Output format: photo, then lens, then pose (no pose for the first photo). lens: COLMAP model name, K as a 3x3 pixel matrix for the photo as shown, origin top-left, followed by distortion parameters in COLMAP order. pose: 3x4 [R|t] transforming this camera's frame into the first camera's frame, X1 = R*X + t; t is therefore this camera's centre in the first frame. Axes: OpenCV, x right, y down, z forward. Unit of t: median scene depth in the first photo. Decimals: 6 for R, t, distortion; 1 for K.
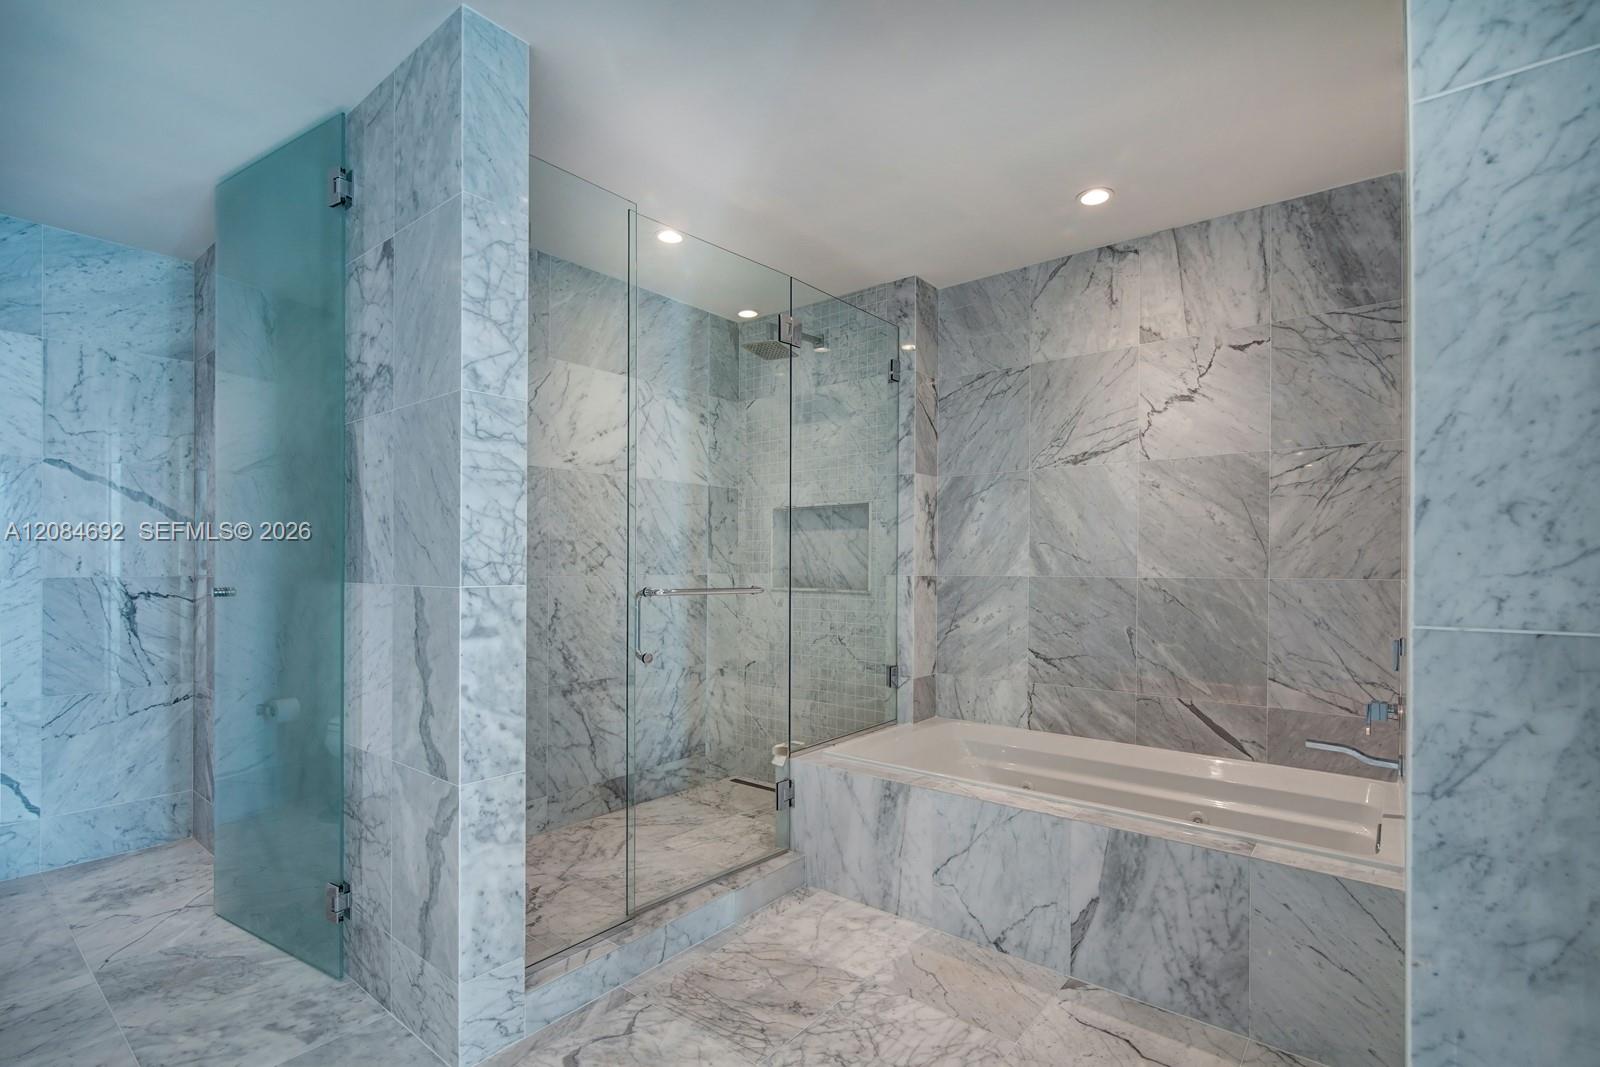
lens RADIAL K [[768.4, 0, 768.5], [0, 768.4, 562.7], [0, 0, 1]] dist [0.003898, 0.001196]
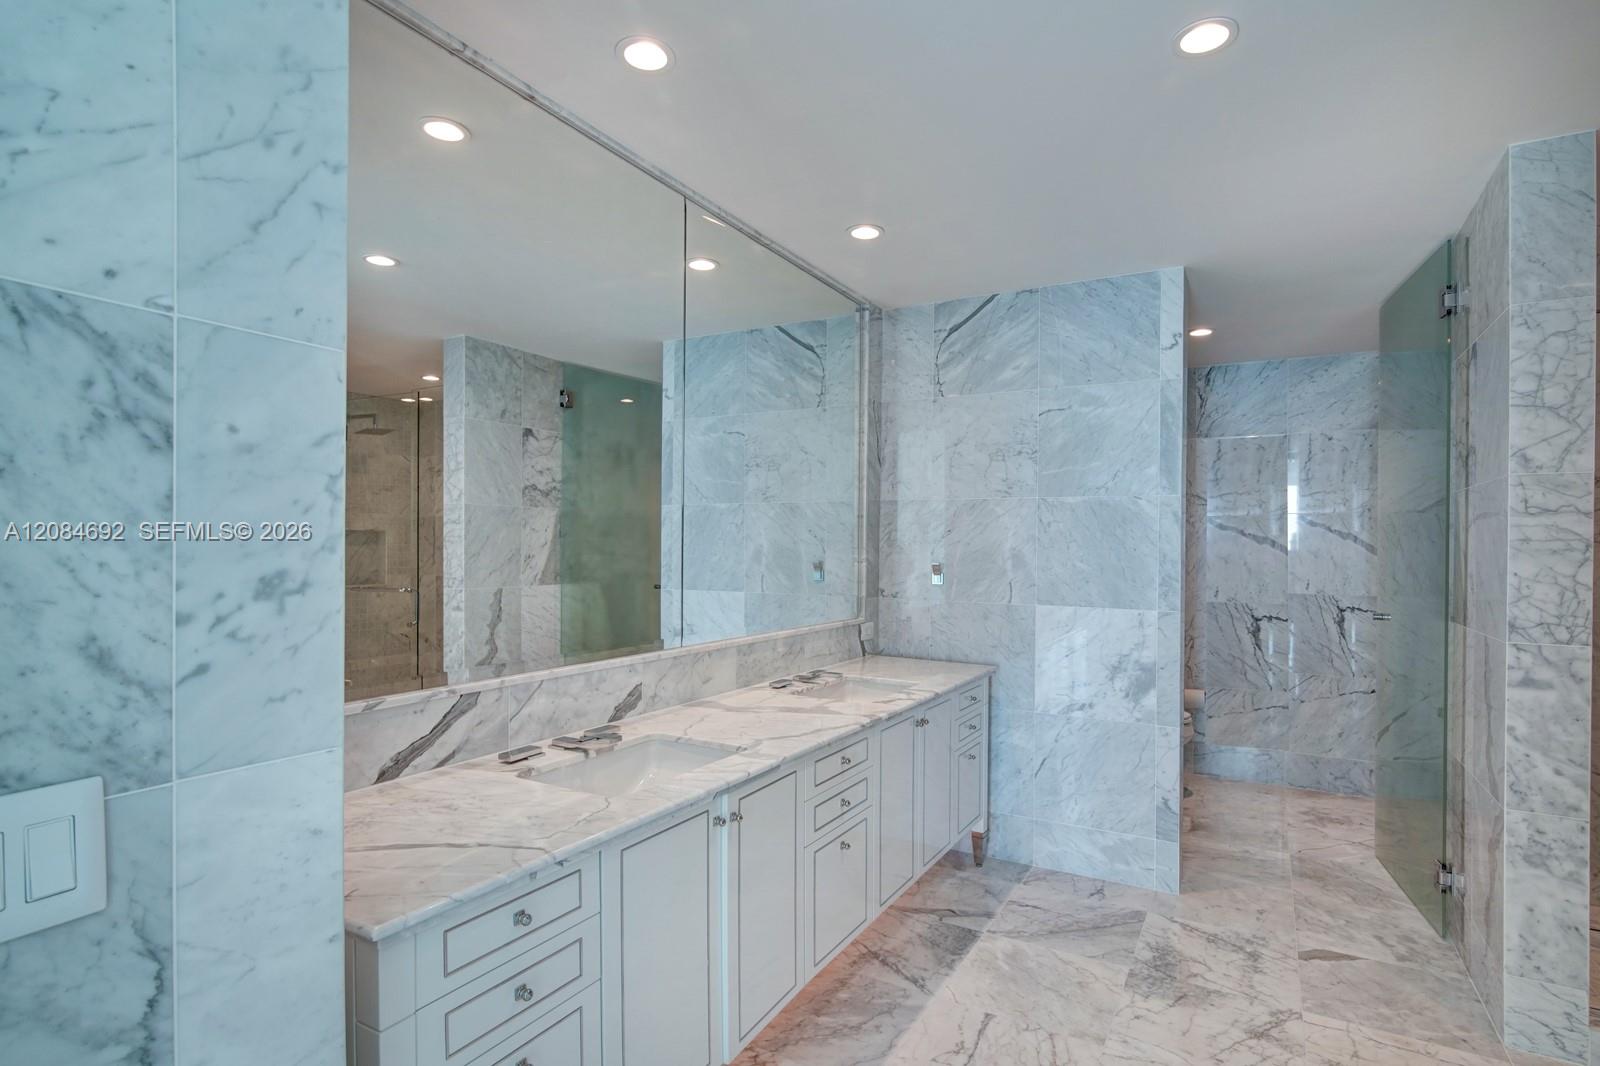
lens RADIAL K [[768.4, 0, 798.5], [0, 768.4, 542.3], [0, 0, 1]] dist [0.003898, 0.001196]
pose [[0.147038, -0.002724, -0.989127, 0.591296], [0.008514, 0.999963, -0.001488, -0.125033], [0.989094, -0.008202, 0.147056, -0.244574]]
